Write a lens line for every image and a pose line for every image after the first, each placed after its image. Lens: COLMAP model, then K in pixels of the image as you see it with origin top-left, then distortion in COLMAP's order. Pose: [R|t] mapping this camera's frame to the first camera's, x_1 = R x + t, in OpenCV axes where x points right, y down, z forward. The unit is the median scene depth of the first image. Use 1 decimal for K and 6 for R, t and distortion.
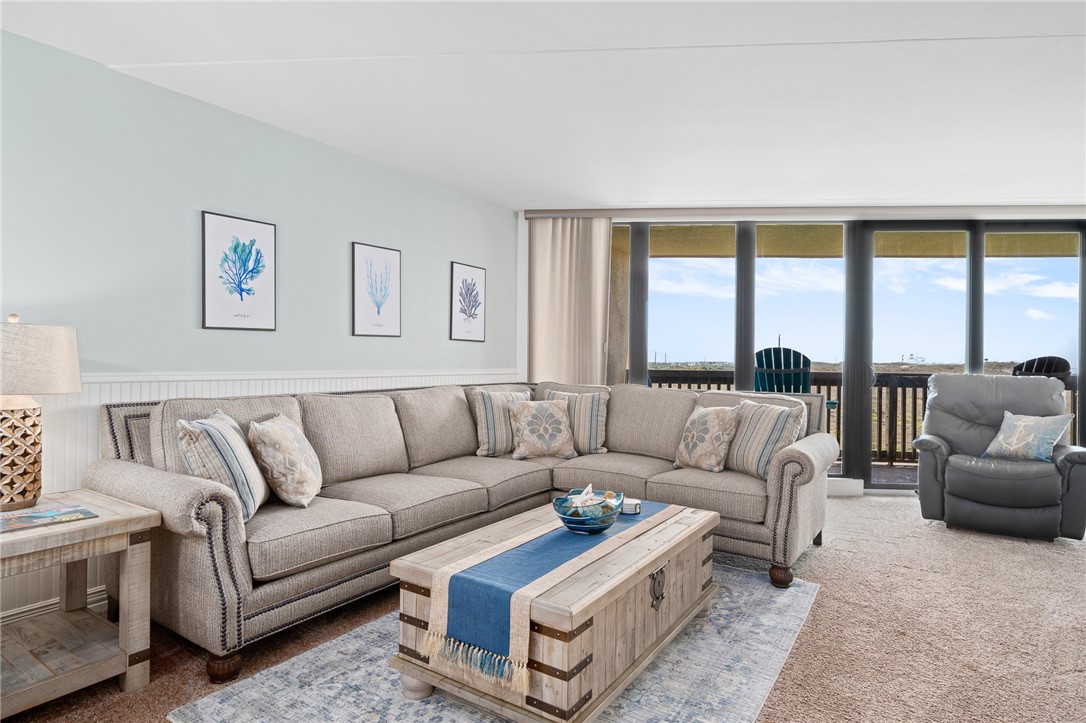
lens RADIAL K [[583.3, 0, 542.5], [0, 583.3, 364.6], [0, 0, 1]] dist [-0.000482, -0.000797]
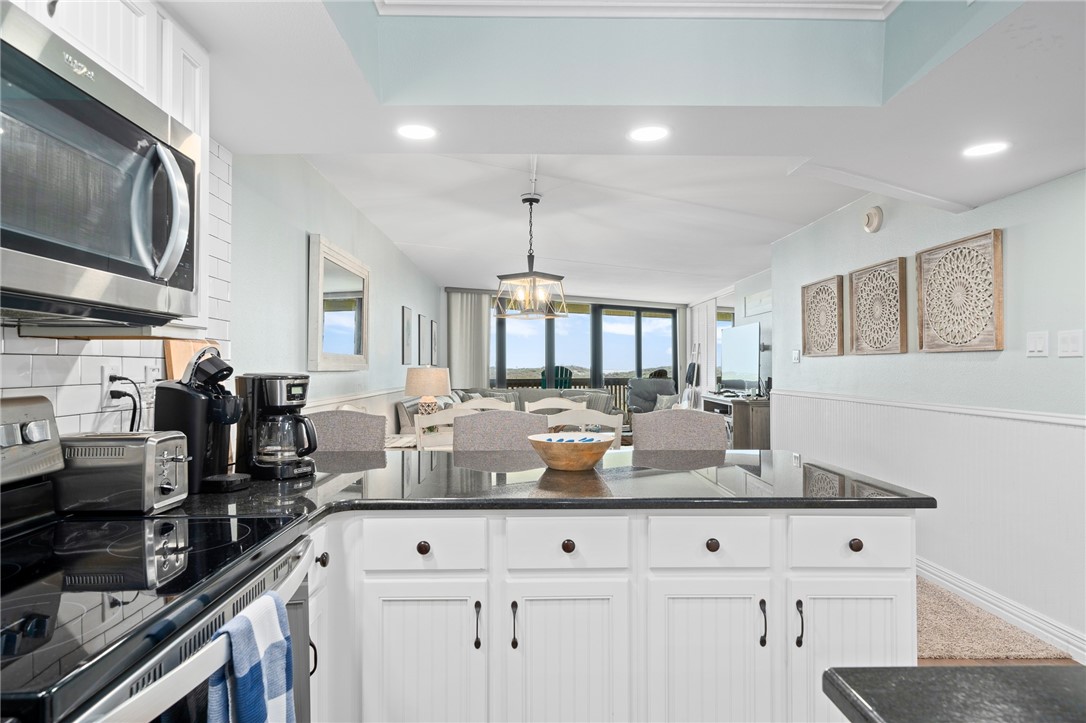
lens RADIAL K [[583.3, 0, 533.8], [0, 583.3, 358.0], [0, 0, 1]] dist [-0.000482, -0.000797]
pose [[0.827902, -0.006475, 0.560836, -0.990911], [0.020384, 0.999620, -0.018549, -0.029883], [-0.560503, 0.026789, 0.827719, -0.676655]]
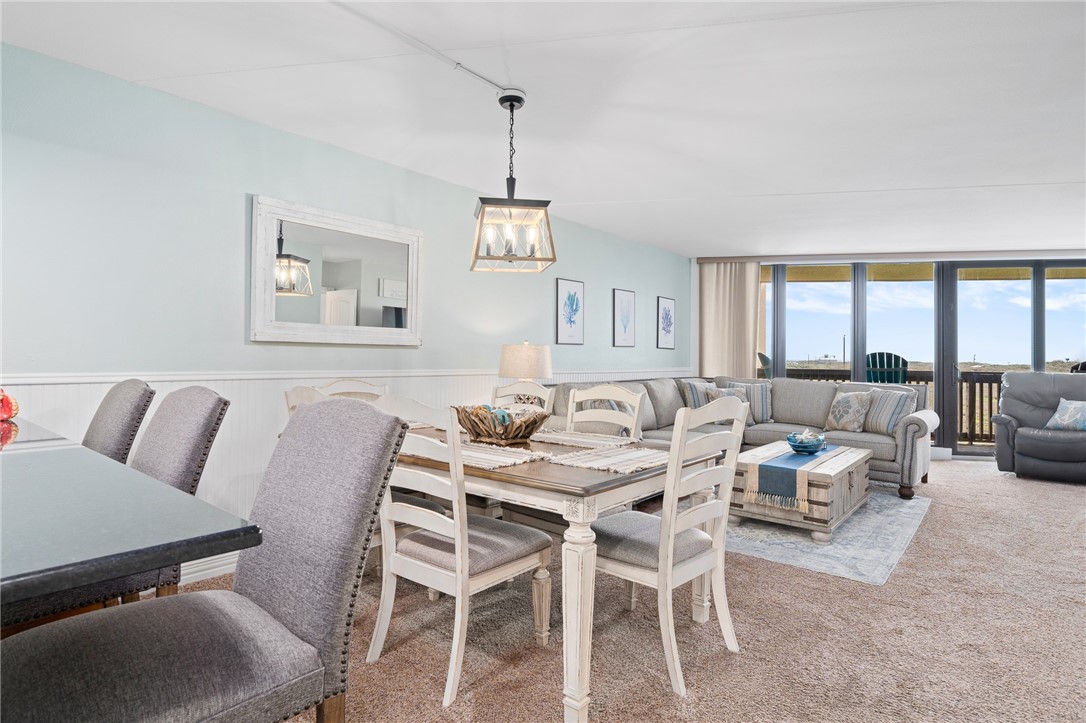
lens RADIAL K [[550.1, 0, 544.2], [0, 550.1, 355.7], [0, 0, 1]] dist [0.000609, -0.000341]
pose [[0.993940, 0.000082, -0.109927, -0.333889], [-0.001692, 0.999893, -0.014551, -0.002056], [0.109914, 0.014649, 0.993833, -0.508676]]
